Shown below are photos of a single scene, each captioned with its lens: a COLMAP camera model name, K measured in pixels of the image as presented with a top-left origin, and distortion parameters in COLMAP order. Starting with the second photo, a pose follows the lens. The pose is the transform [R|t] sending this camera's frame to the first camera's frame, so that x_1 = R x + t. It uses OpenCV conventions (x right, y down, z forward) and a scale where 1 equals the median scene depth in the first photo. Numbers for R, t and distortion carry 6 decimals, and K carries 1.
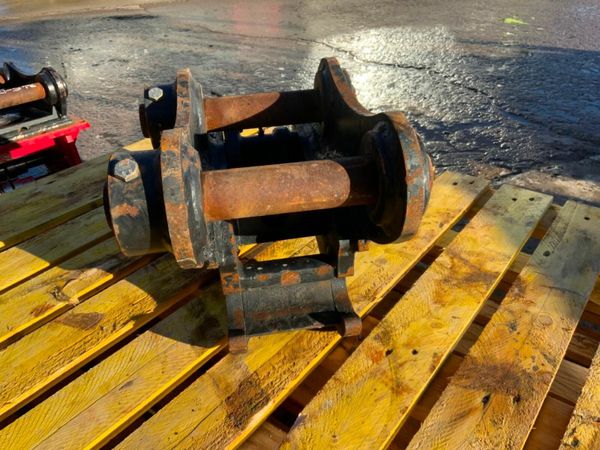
lens RADIAL K [[500.9, 0, 299.2], [0, 500.9, 223.4], [0, 0, 1]] dist [0.047233, -0.110673]
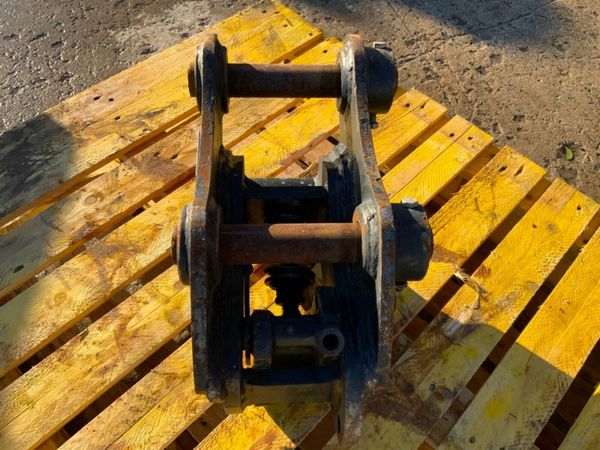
lens RADIAL K [[500.9, 0, 300.1], [0, 500.9, 224.1], [0, 0, 1]] dist [0.047233, -0.110673]
pose [[-0.993389, -0.107273, 0.040866, -0.129040], [0.033063, 0.073536, 0.996744, -1.144584], [-0.109929, 0.991506, -0.069503, 1.117024]]
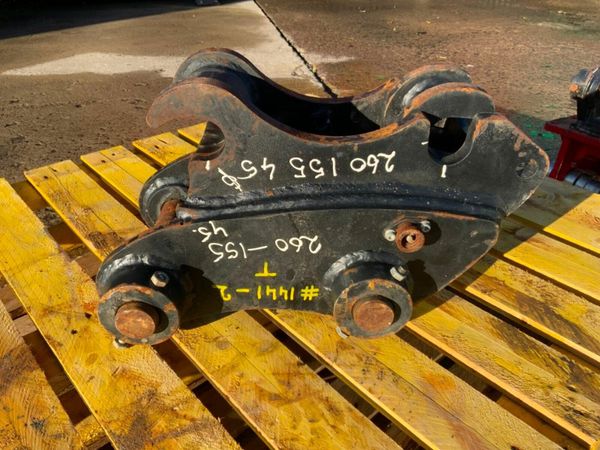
lens RADIAL K [[500.9, 0, 299.5], [0, 500.9, 223.3], [0, 0, 1]] dist [0.047233, -0.110673]
pose [[-0.186441, 0.543771, -0.818262, 0.832599], [-0.501261, 0.663659, 0.555243, -0.669283], [0.844972, 0.513683, 0.148838, 1.076460]]
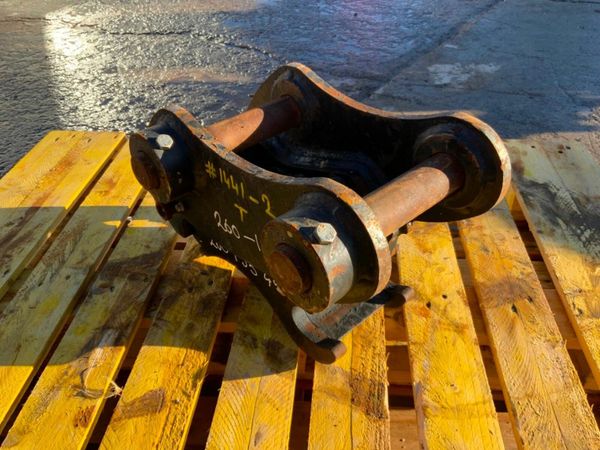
lens RADIAL K [[500.9, 0, 299.1], [0, 500.9, 224.8], [0, 0, 1]] dist [0.047233, -0.110673]
pose [[0.842715, -0.317152, 0.435025, -0.518677], [0.277621, 0.948335, 0.153580, -0.185295], [-0.461258, -0.008652, 0.887224, 0.081798]]
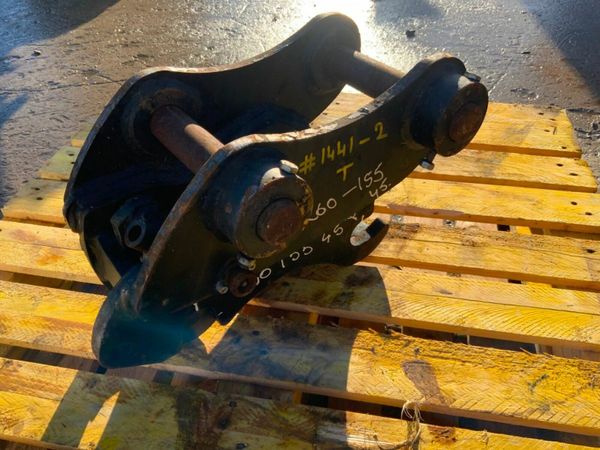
lens RADIAL K [[500.9, 0, 298.1], [0, 500.9, 222.5], [0, 0, 1]] dist [0.047233, -0.110673]
pose [[-0.459745, -0.548902, 0.698098, -0.854398], [0.478919, 0.508741, 0.715415, -0.740796], [-0.747844, 0.663241, 0.028989, 1.017790]]
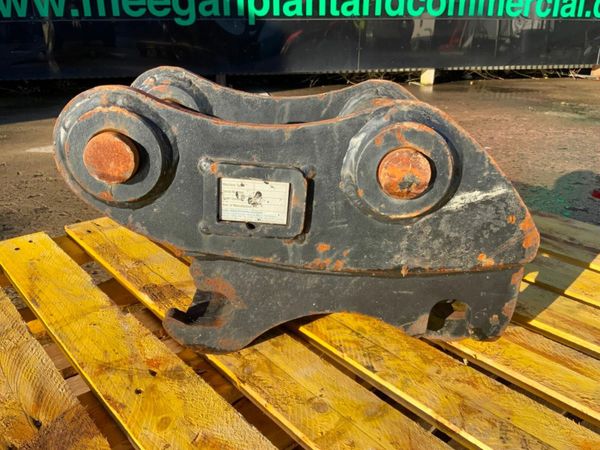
lens RADIAL K [[500.9, 0, 302.5], [0, 500.9, 224.0], [0, 0, 1]] dist [0.047233, -0.110673]
pose [[-0.185505, 0.391067, -0.901474, 0.807504], [-0.507356, 0.747538, 0.428692, -0.450194], [0.841533, 0.536893, 0.059738, 0.988576]]
